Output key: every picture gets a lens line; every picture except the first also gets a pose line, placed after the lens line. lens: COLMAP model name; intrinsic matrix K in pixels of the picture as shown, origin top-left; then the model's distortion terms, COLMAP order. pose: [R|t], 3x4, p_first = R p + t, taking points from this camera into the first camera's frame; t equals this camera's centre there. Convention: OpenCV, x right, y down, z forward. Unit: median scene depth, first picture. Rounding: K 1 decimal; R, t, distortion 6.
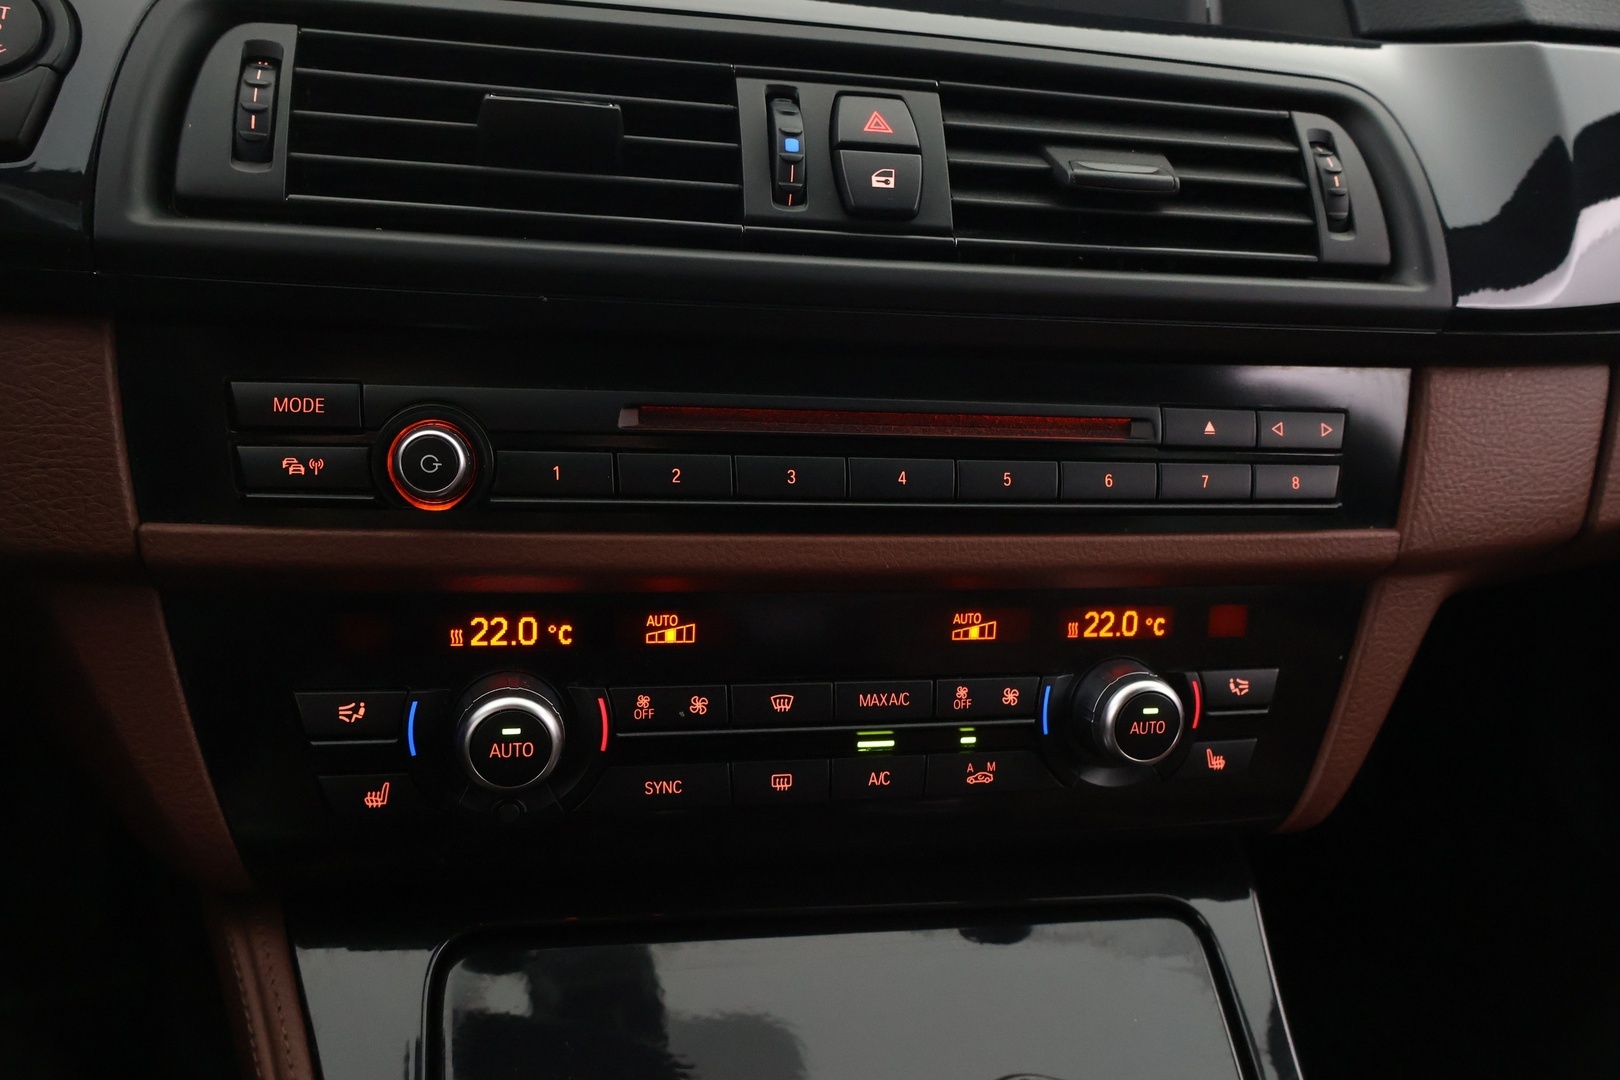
lens RADIAL K [[1332.1, 0, 808.6], [0, 1332.1, 536.8], [0, 0, 1]] dist [-0.010367, 0.017055]
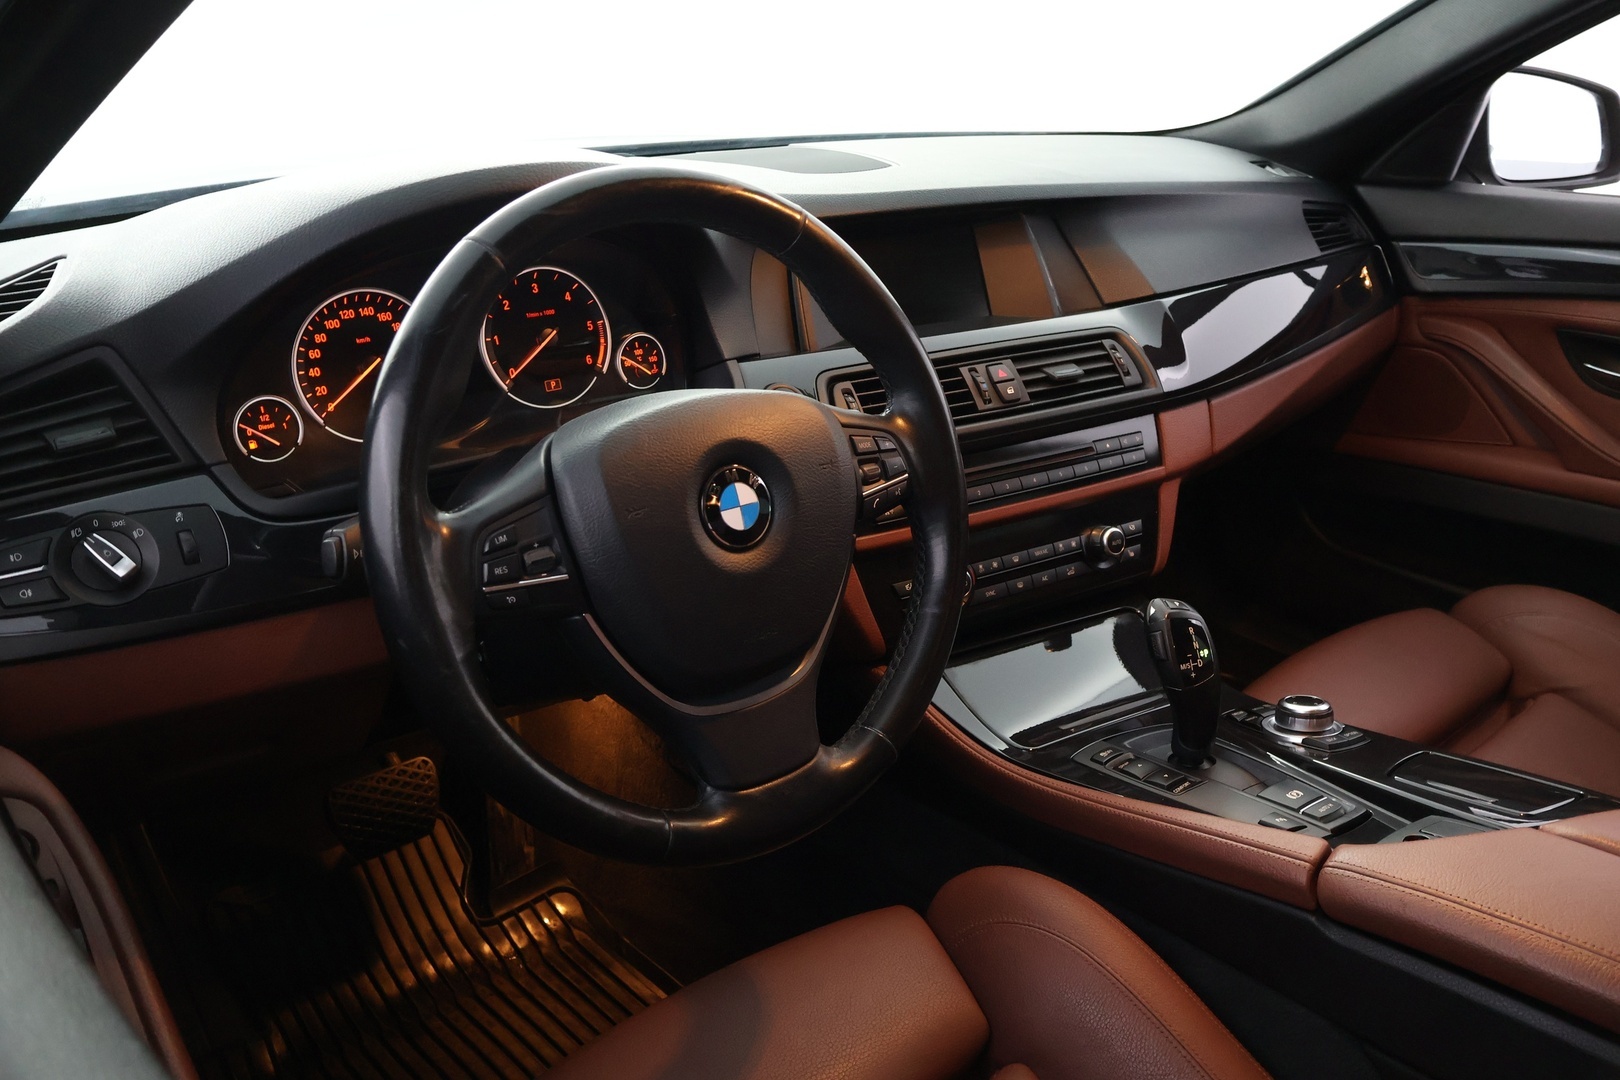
lens RADIAL K [[1332.1, 0, 800.1], [0, 1332.1, 535.2], [0, 0, 1]] dist [-0.010367, 0.017055]
pose [[0.930164, -0.222751, 0.291850, -1.395053], [0.240344, 0.970356, -0.025396, 0.029173], [-0.277541, 0.093766, 0.956127, -1.852122]]
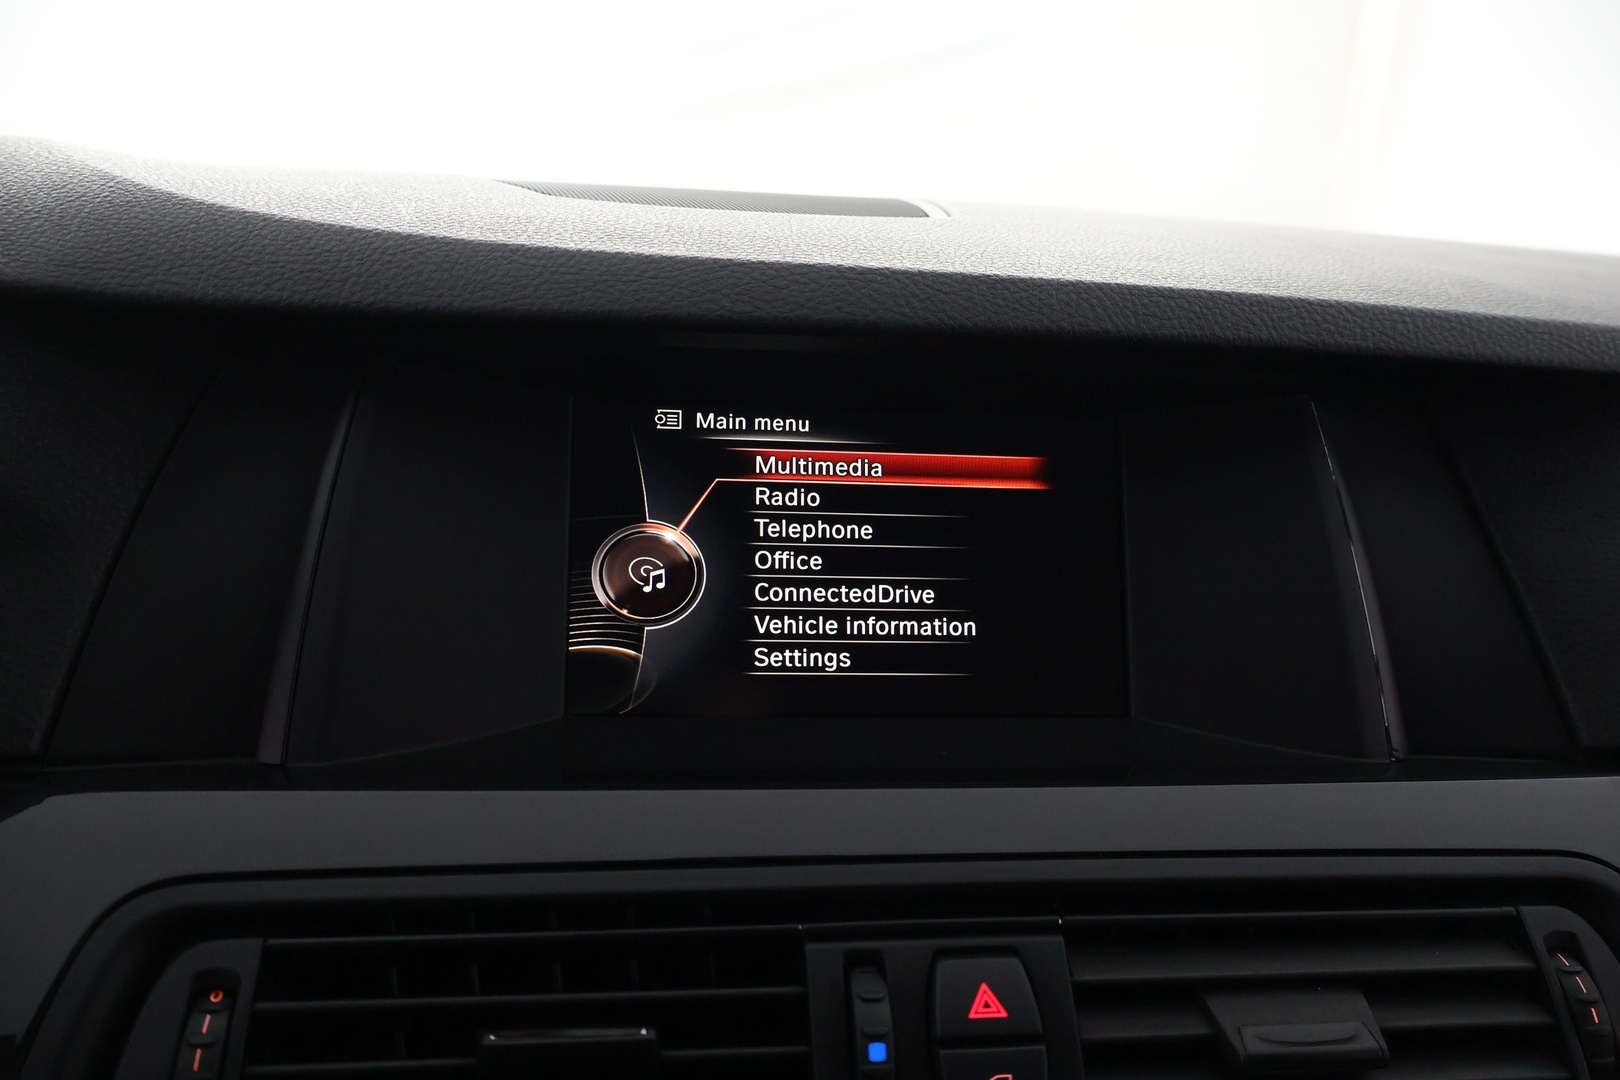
lens RADIAL K [[1332.1, 0, 813.9], [0, 1332.1, 538.8], [0, 0, 1]] dist [-0.010367, 0.017055]
pose [[0.996086, -0.032725, -0.082103, 0.023564], [0.015830, 0.979962, -0.198555, -0.417759], [0.086956, 0.196479, 0.976645, 0.172007]]
